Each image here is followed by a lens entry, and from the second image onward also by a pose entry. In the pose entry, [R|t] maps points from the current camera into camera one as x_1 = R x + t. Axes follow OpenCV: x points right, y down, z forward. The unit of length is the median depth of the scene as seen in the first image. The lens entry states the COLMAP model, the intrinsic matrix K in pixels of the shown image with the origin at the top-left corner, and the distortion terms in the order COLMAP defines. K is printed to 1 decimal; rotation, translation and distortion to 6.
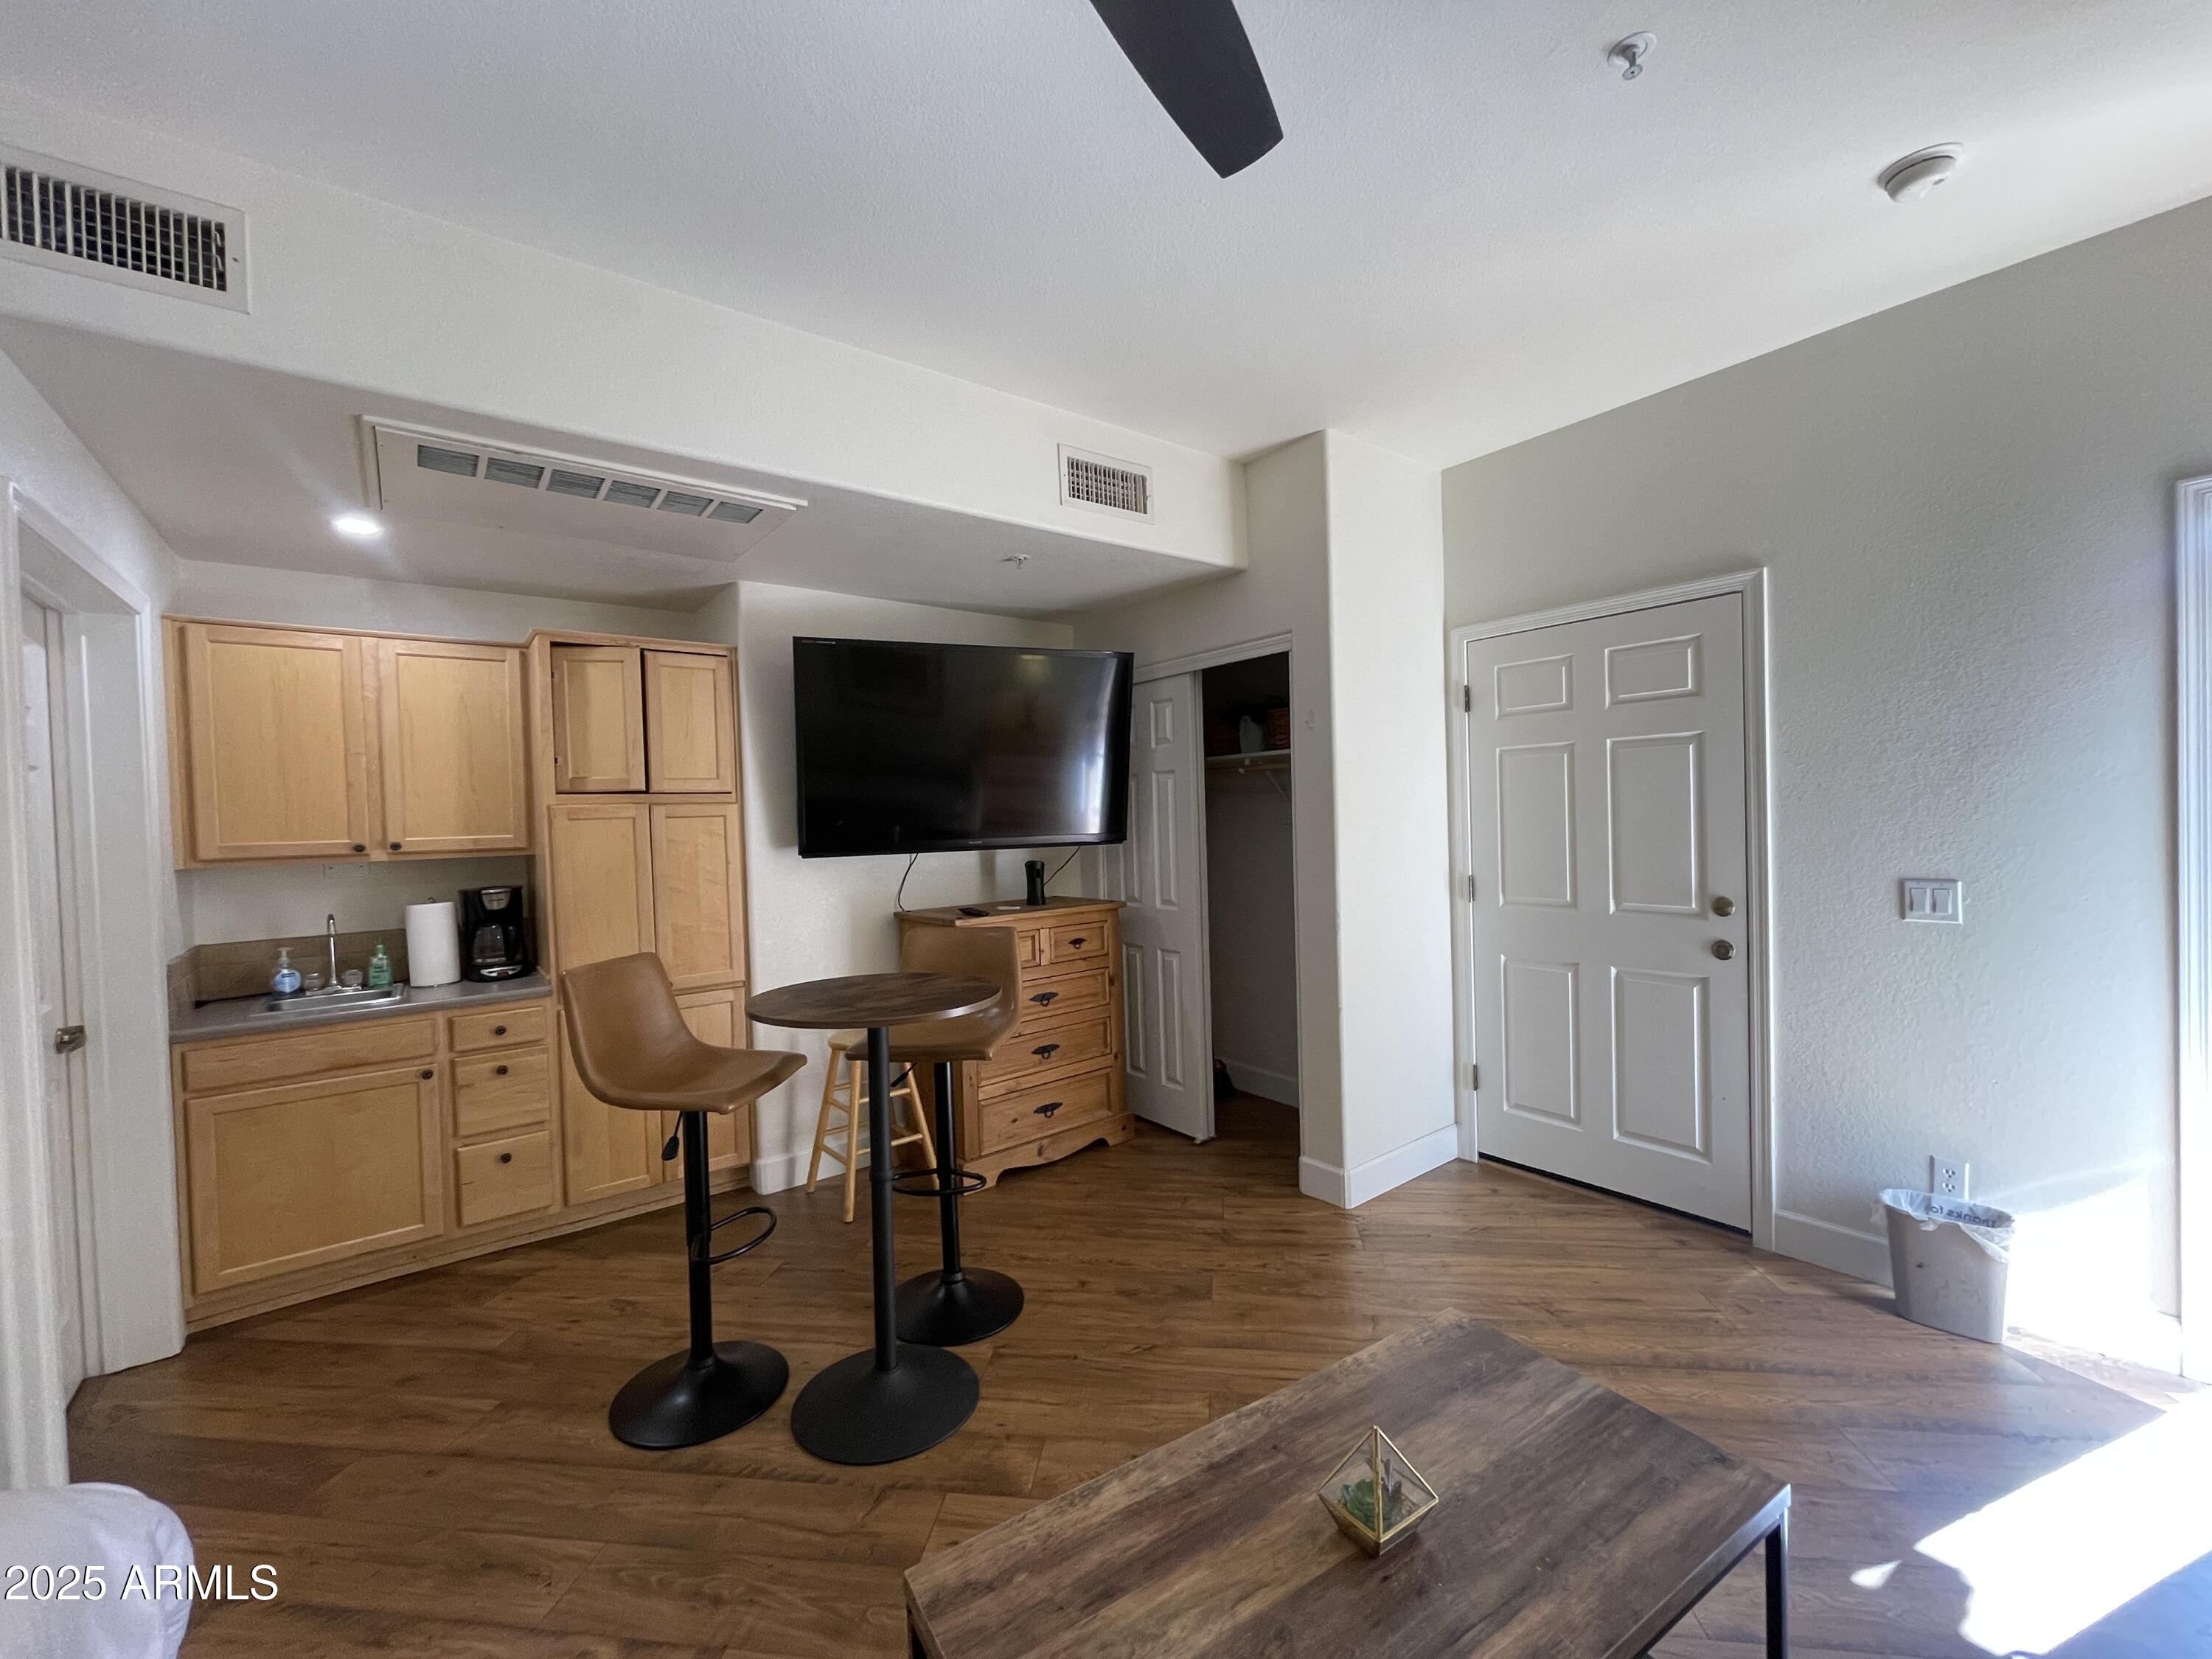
lens RADIAL K [[890.7, 0, 1092.6], [0, 890.7, 831.6], [0, 0, 1]] dist [-0.003008, 0.000191]
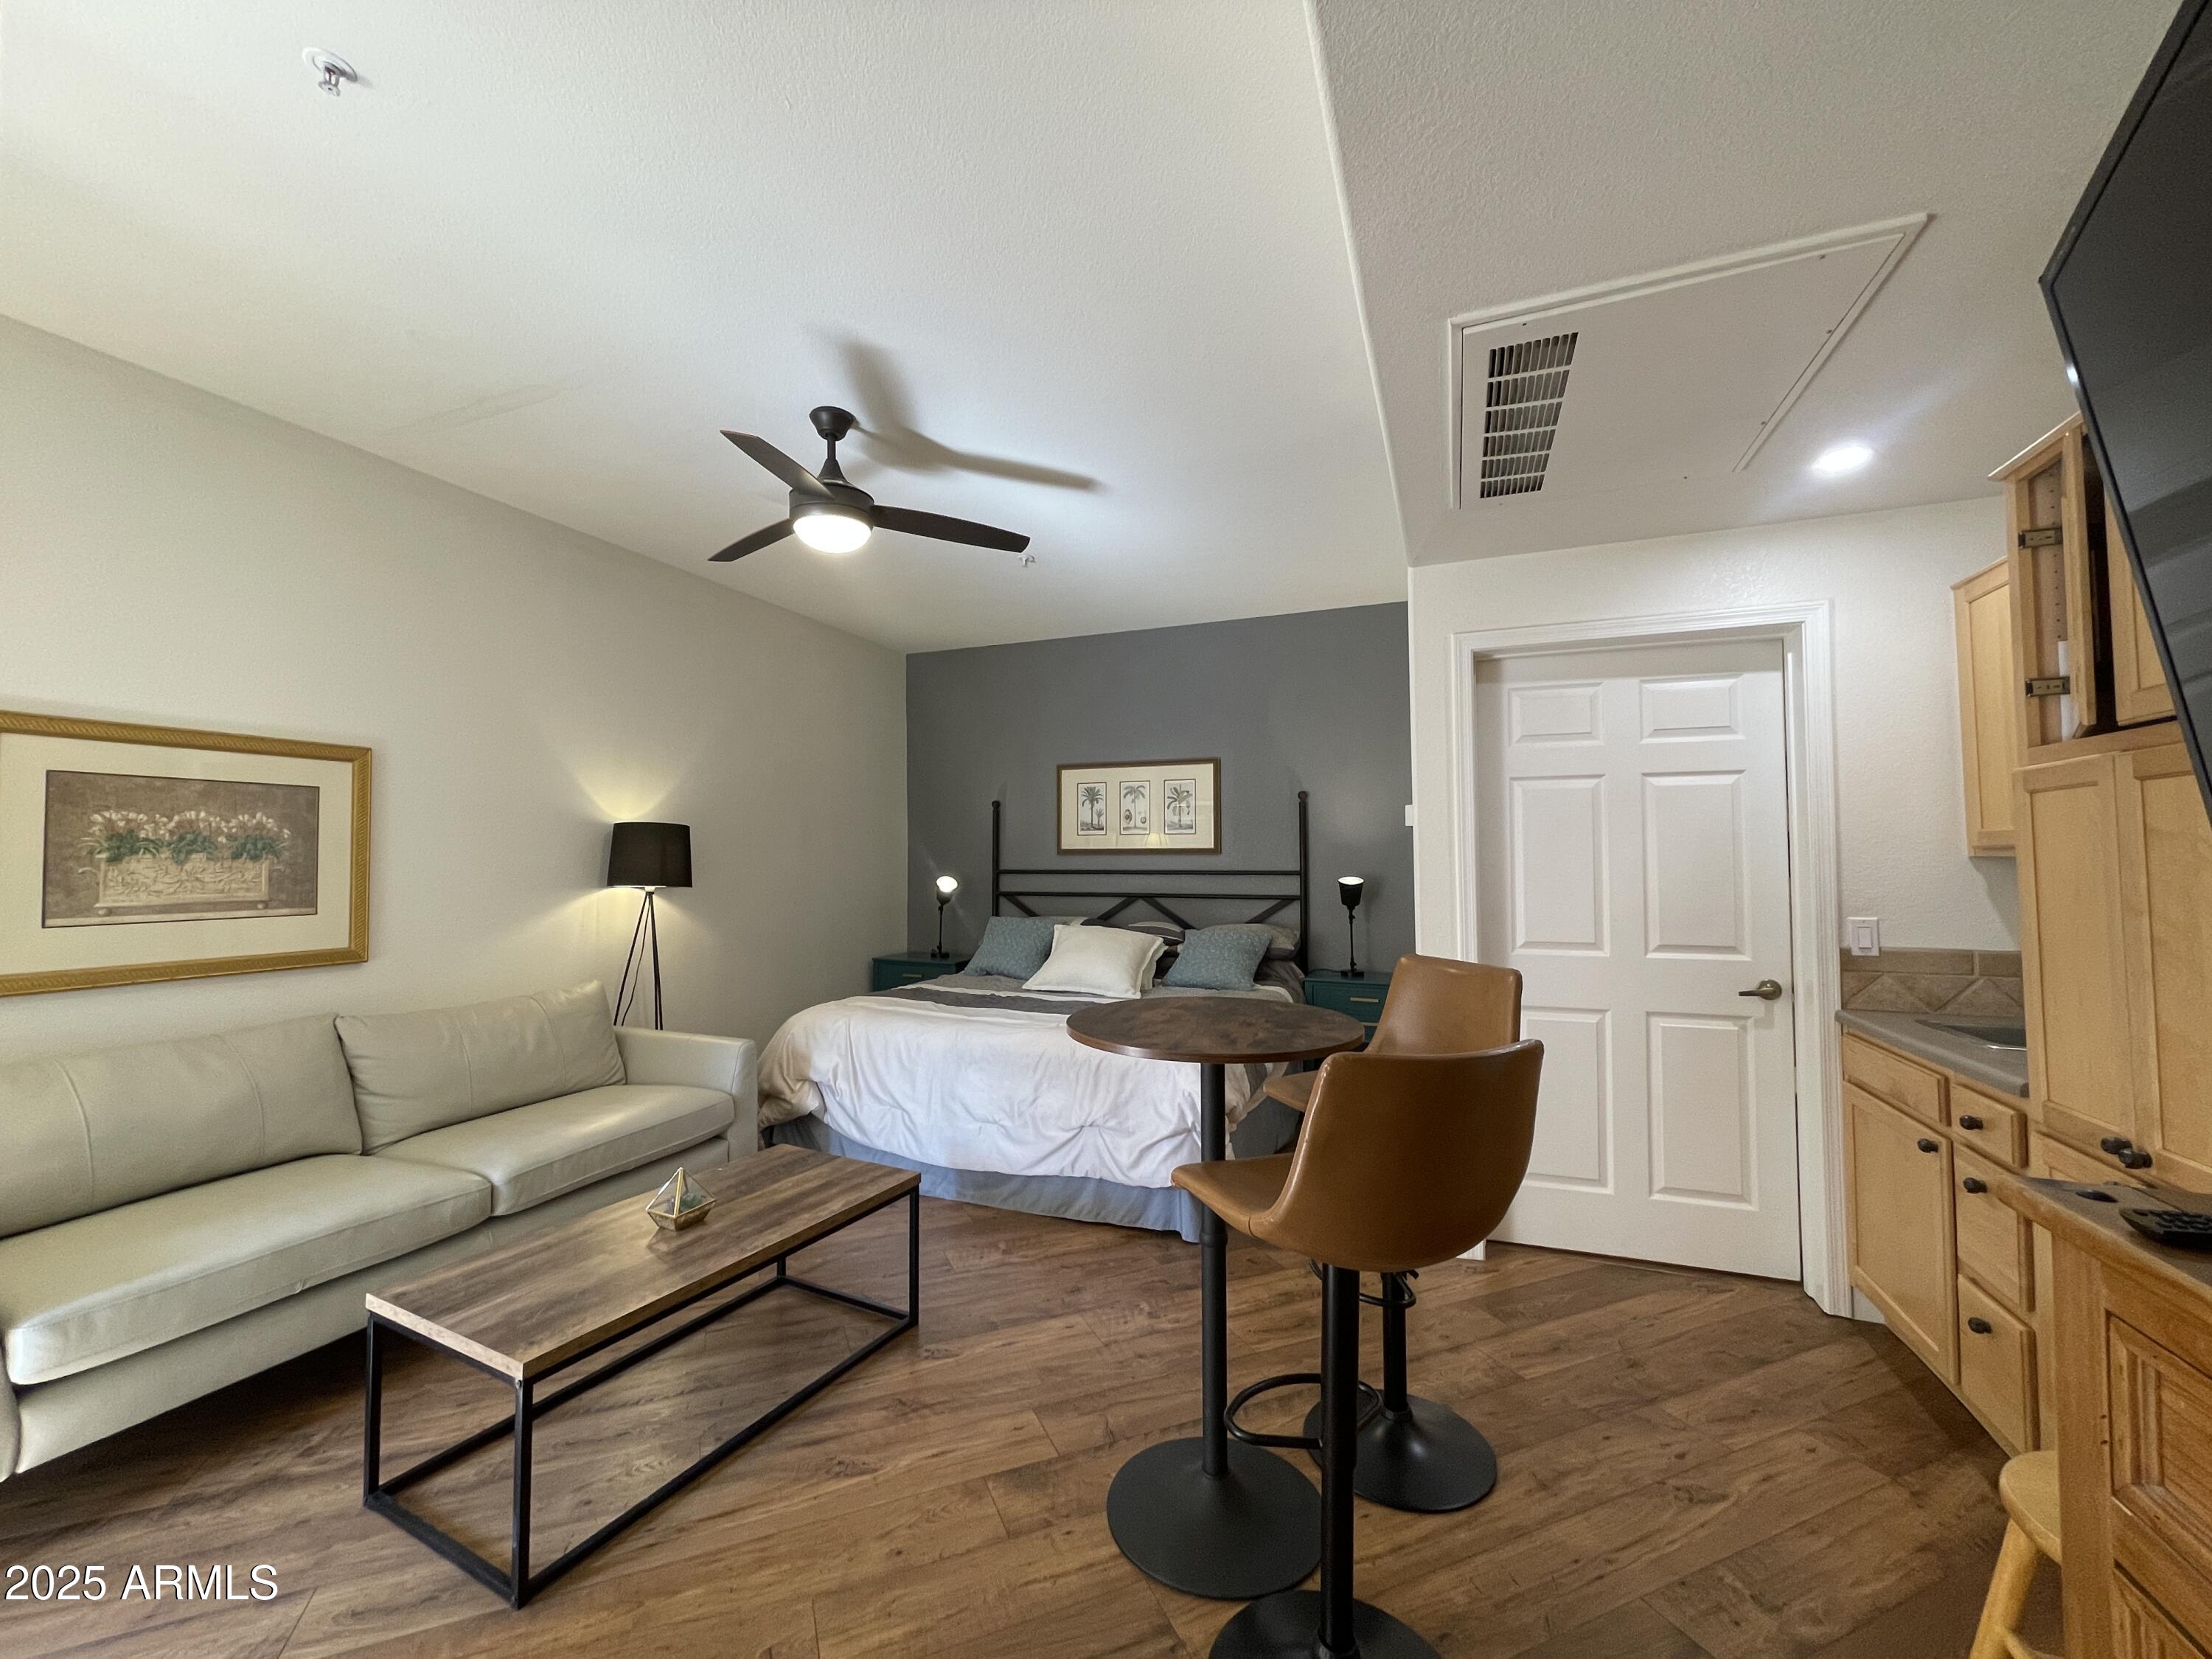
lens RADIAL K [[890.7, 0, 1095.8], [0, 890.7, 838.2], [0, 0, 1]] dist [-0.003008, 0.000191]
pose [[-0.859324, 0.019096, -0.511075, 0.193917], [0.020772, 0.999781, 0.002431, 0.001753], [0.511010, -0.008527, -0.859533, 1.149114]]
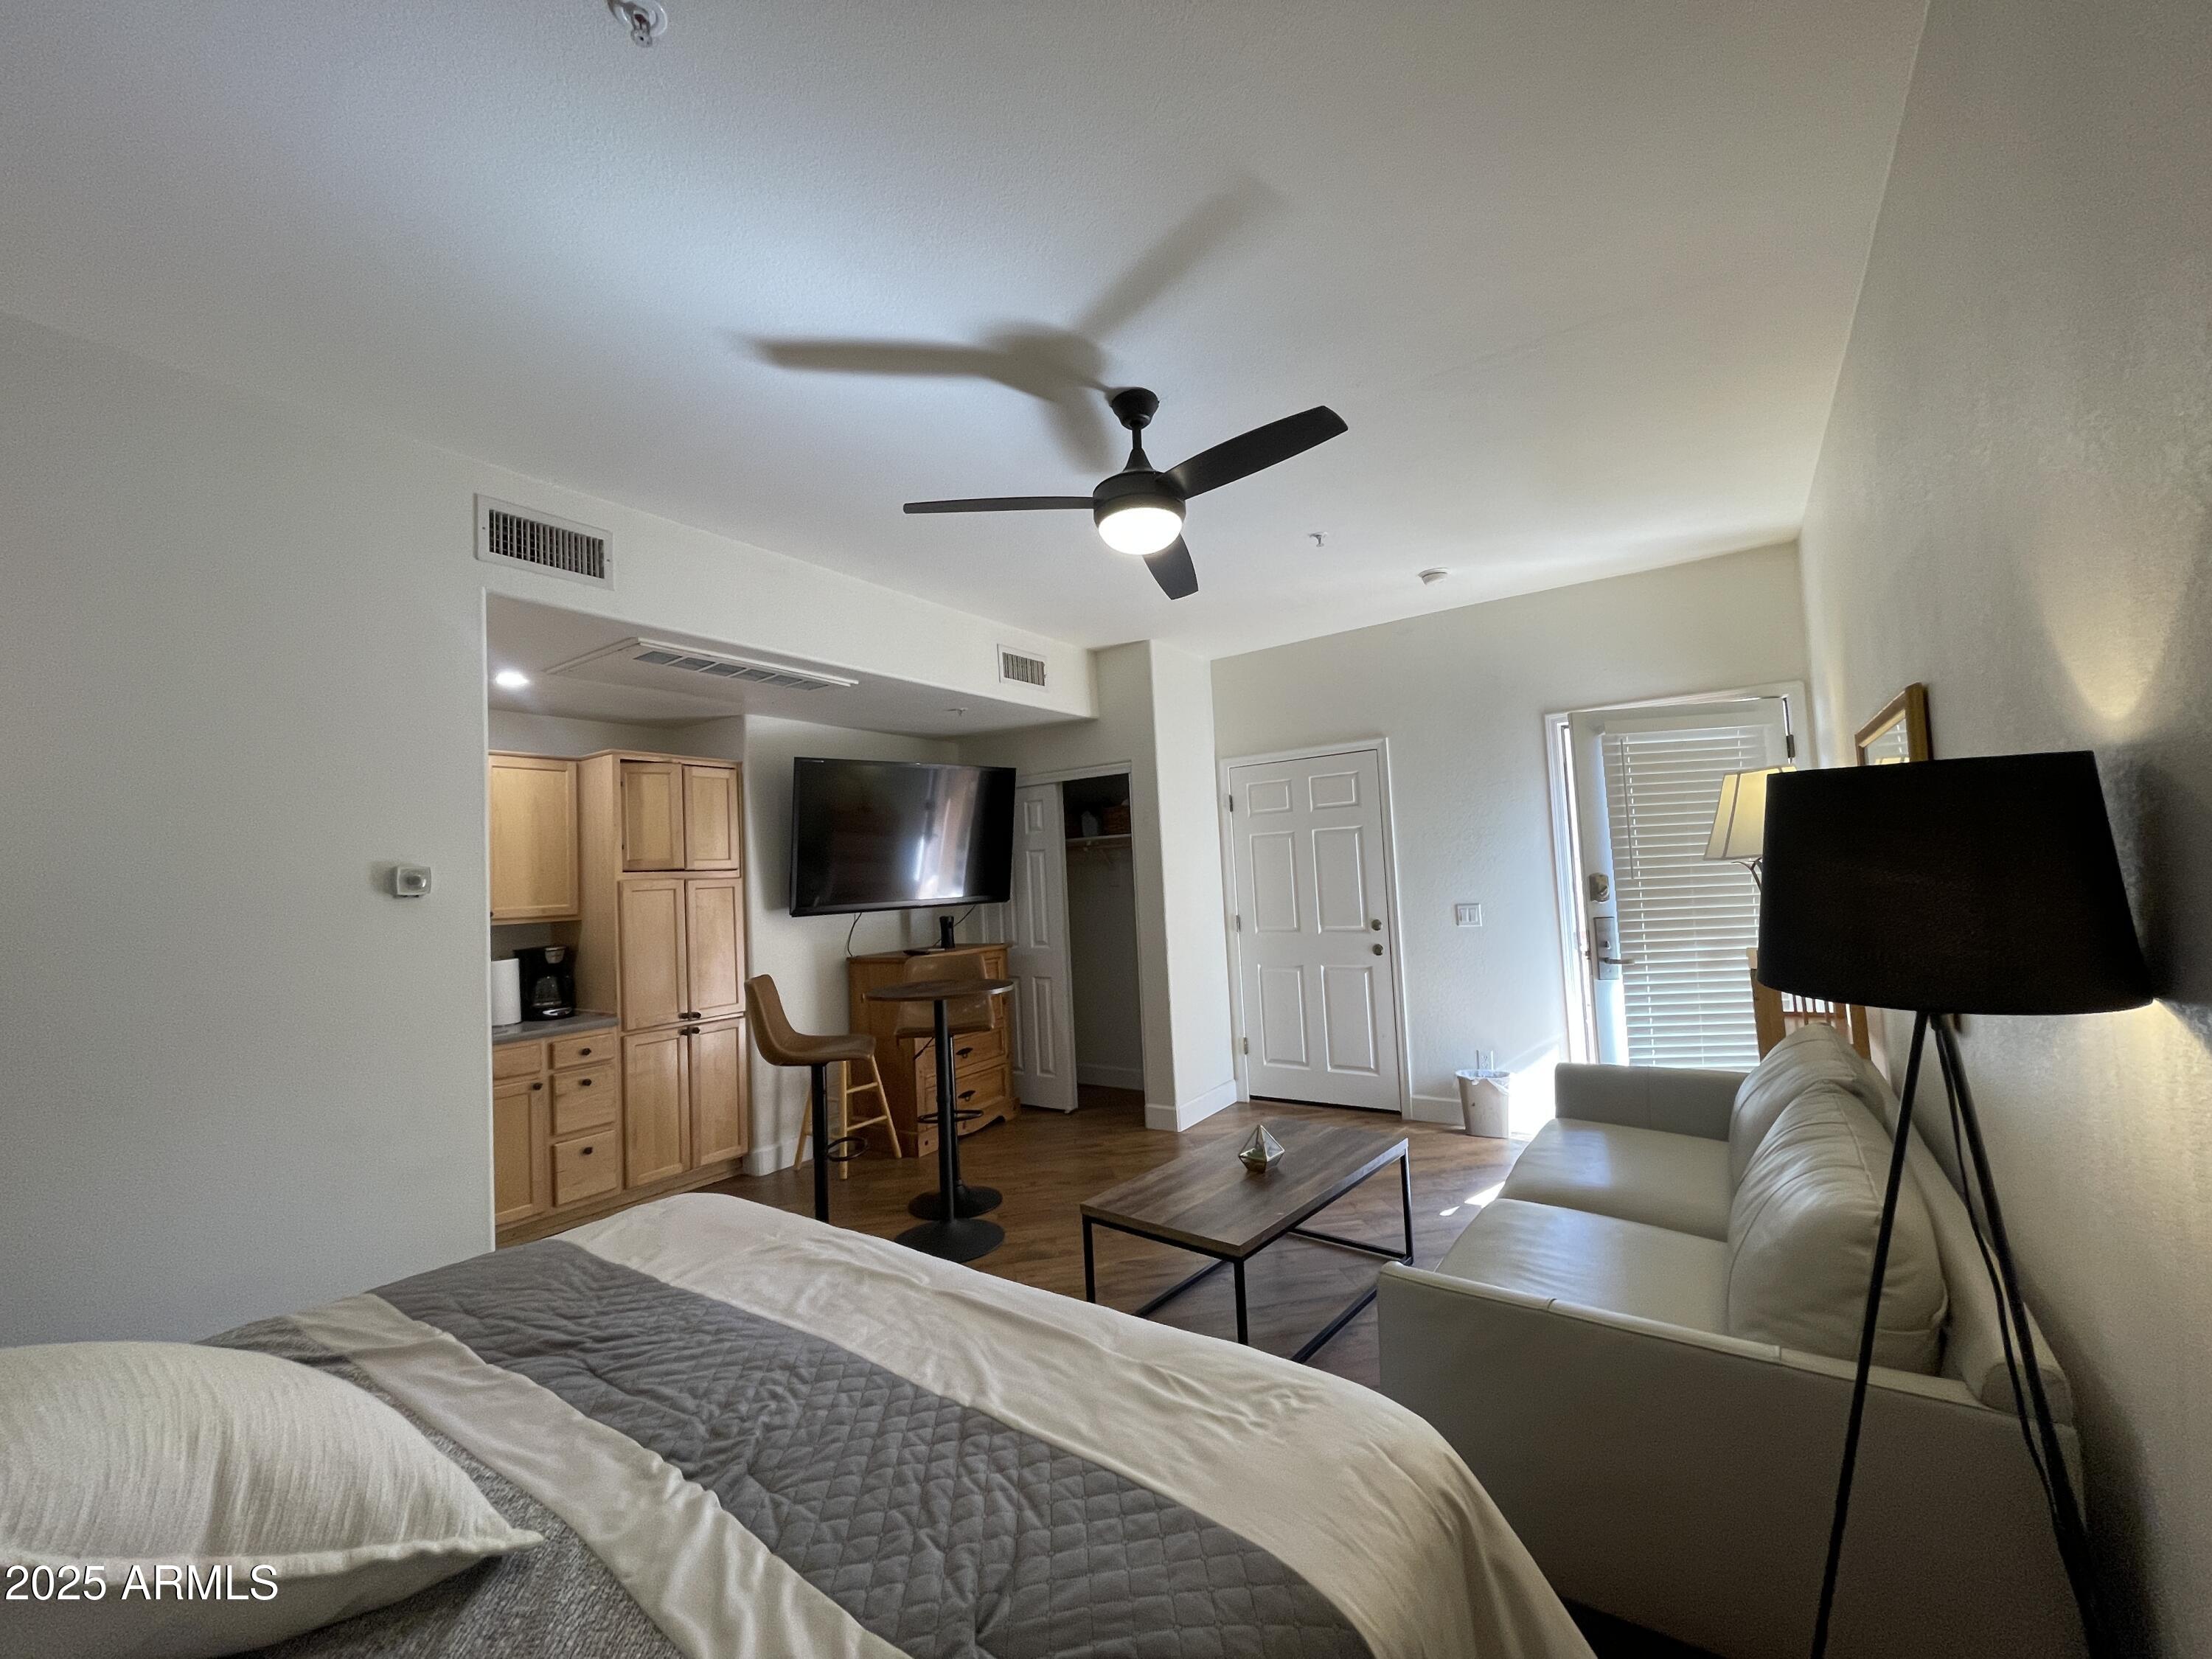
lens RADIAL K [[890.7, 0, 1085.8], [0, 890.7, 830.2], [0, 0, 1]] dist [-0.003008, 0.000191]
pose [[0.955550, -0.002079, 0.294820, -0.323229], [0.027209, 0.996330, -0.081159, 0.021754], [-0.293569, 0.085573, 0.952100, -0.471255]]
